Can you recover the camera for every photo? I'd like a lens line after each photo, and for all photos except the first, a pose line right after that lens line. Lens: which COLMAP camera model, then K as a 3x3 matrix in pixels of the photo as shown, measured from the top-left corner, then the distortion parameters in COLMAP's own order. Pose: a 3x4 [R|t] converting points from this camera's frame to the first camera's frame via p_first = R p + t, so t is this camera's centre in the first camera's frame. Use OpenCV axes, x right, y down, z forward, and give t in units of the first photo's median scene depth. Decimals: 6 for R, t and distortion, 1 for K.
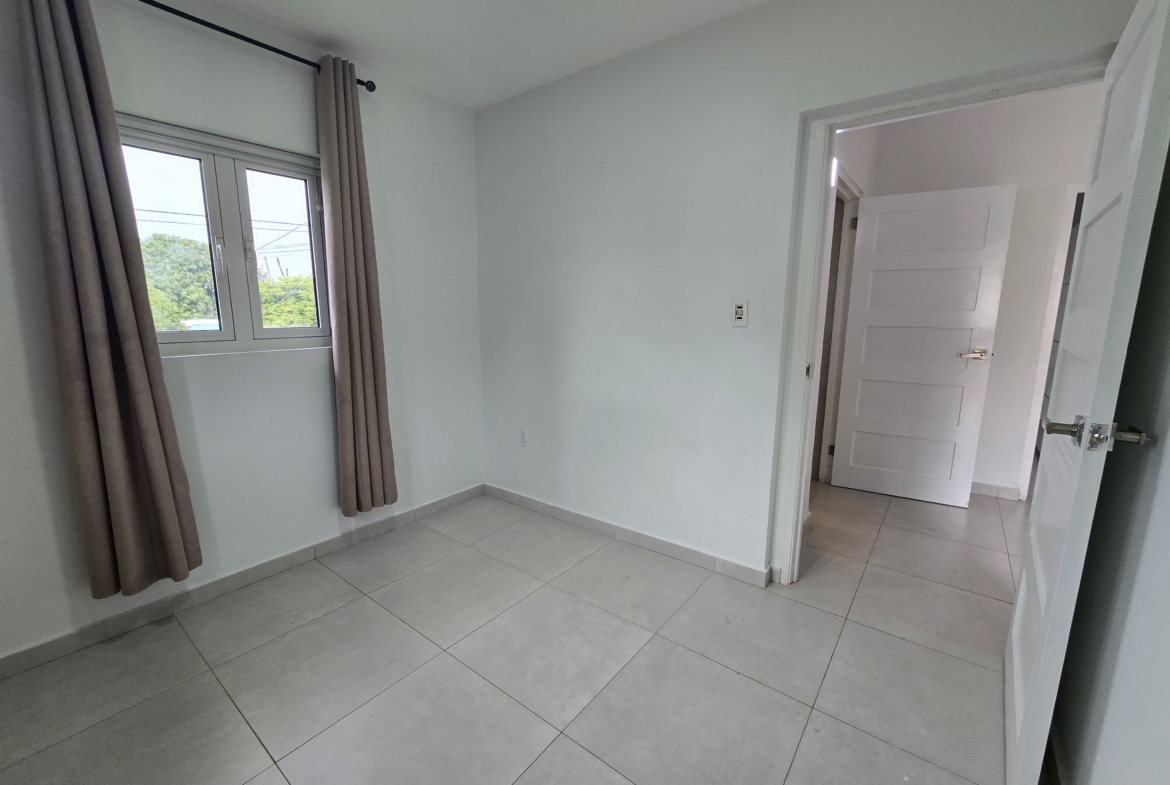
lens RADIAL K [[478.7, 0, 581.8], [0, 478.7, 392.4], [0, 0, 1]] dist [-0.000480, -0.000067]
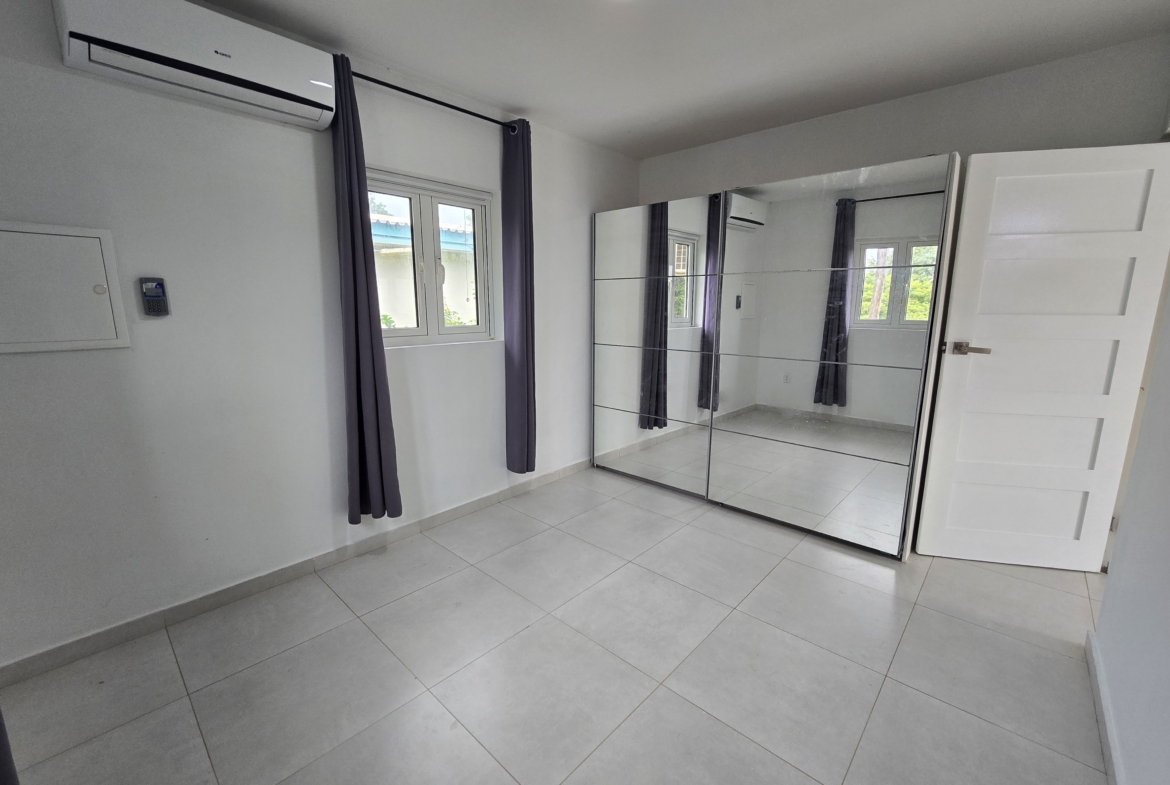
lens RADIAL K [[478.7, 0, 581.8], [0, 478.7, 392.4], [0, 0, 1]] dist [-0.000480, -0.000067]
pose [[0.996908, -0.000447, -0.078579, -0.216040], [0.000421, 1.000000, -0.000350, 0.046742], [0.078579, 0.000316, 0.996908, -0.263115]]
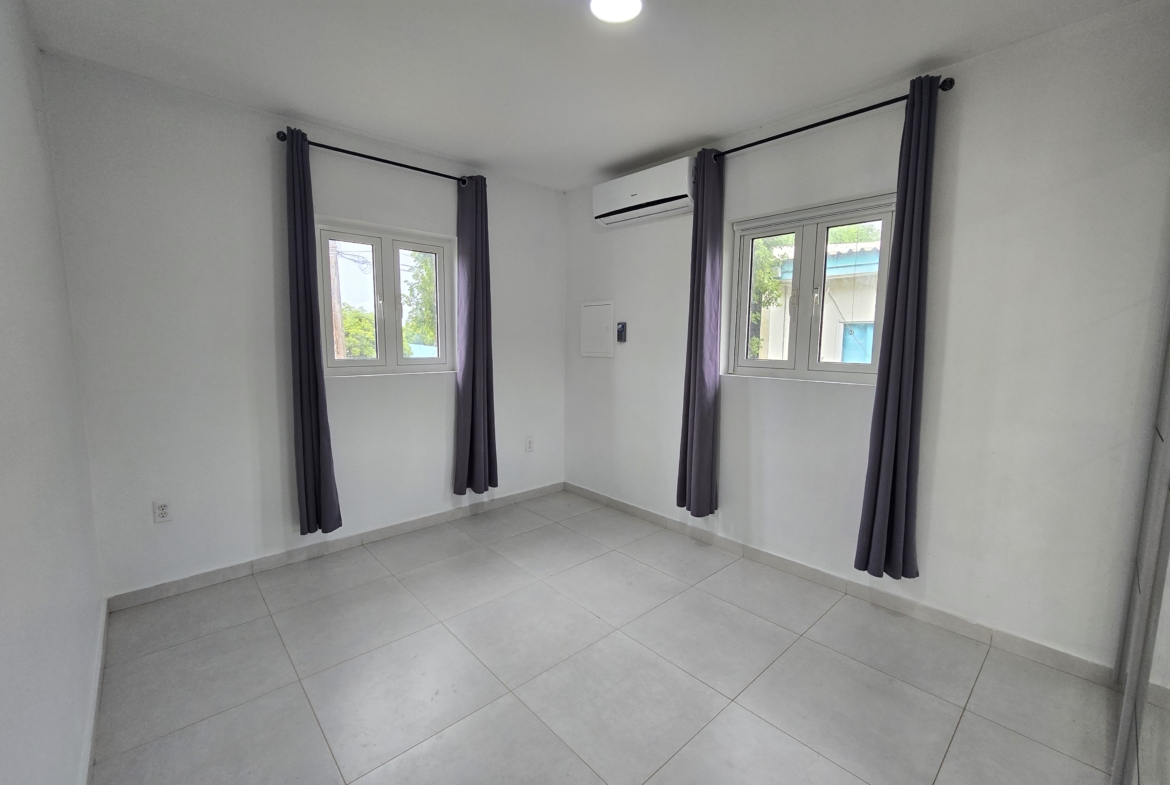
lens RADIAL K [[491.1, 0, 585.0], [0, 491.1, 392.5], [0, 0, 1]] dist [-0.000577, -0.000524]
pose [[-0.164215, 0.099480, -0.981396, 0.640323], [-0.185856, 0.973963, 0.129825, -0.119825], [0.968758, 0.203717, -0.141450, 0.696547]]
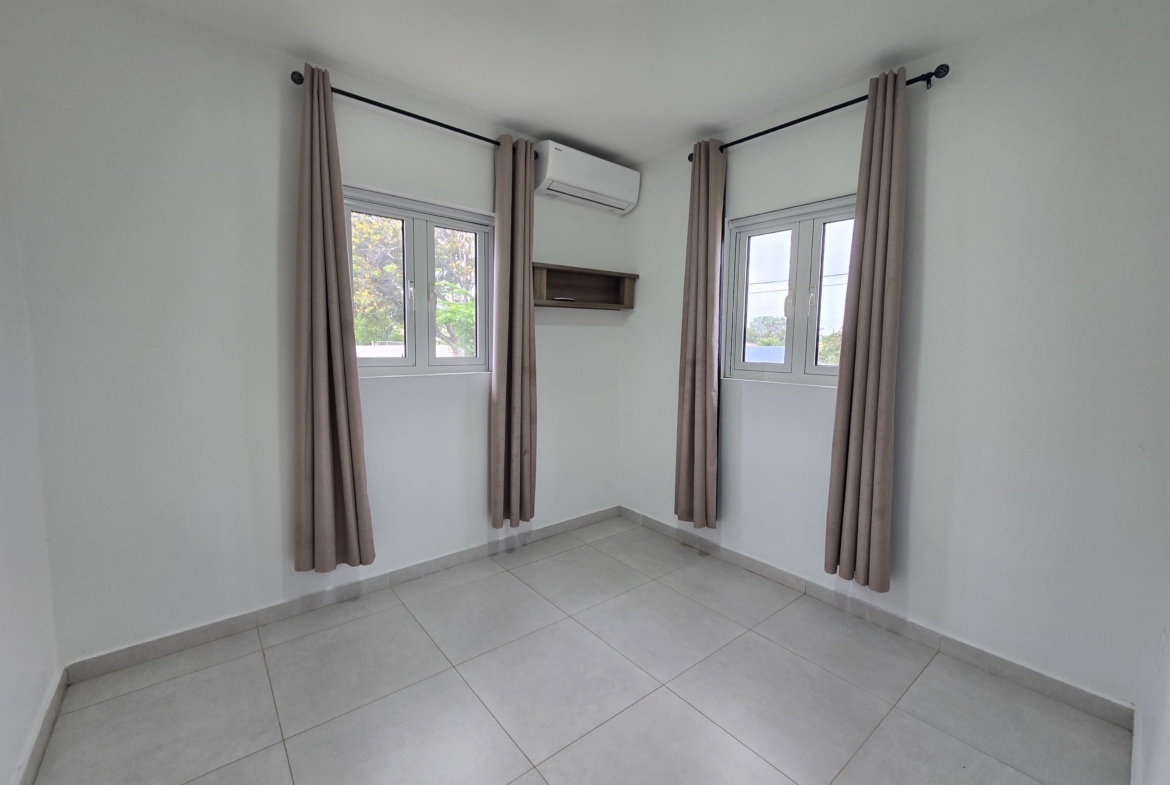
lens RADIAL K [[473.1, 0, 604.7], [0, 473.1, 377.7], [0, 0, 1]] dist [0.000104, -0.000037]
pose [[0.982881, 0.030366, -0.181723, -0.049558], [-0.048507, 0.994177, -0.096228, 0.010071], [0.177743, 0.103396, 0.978630, -0.061743]]
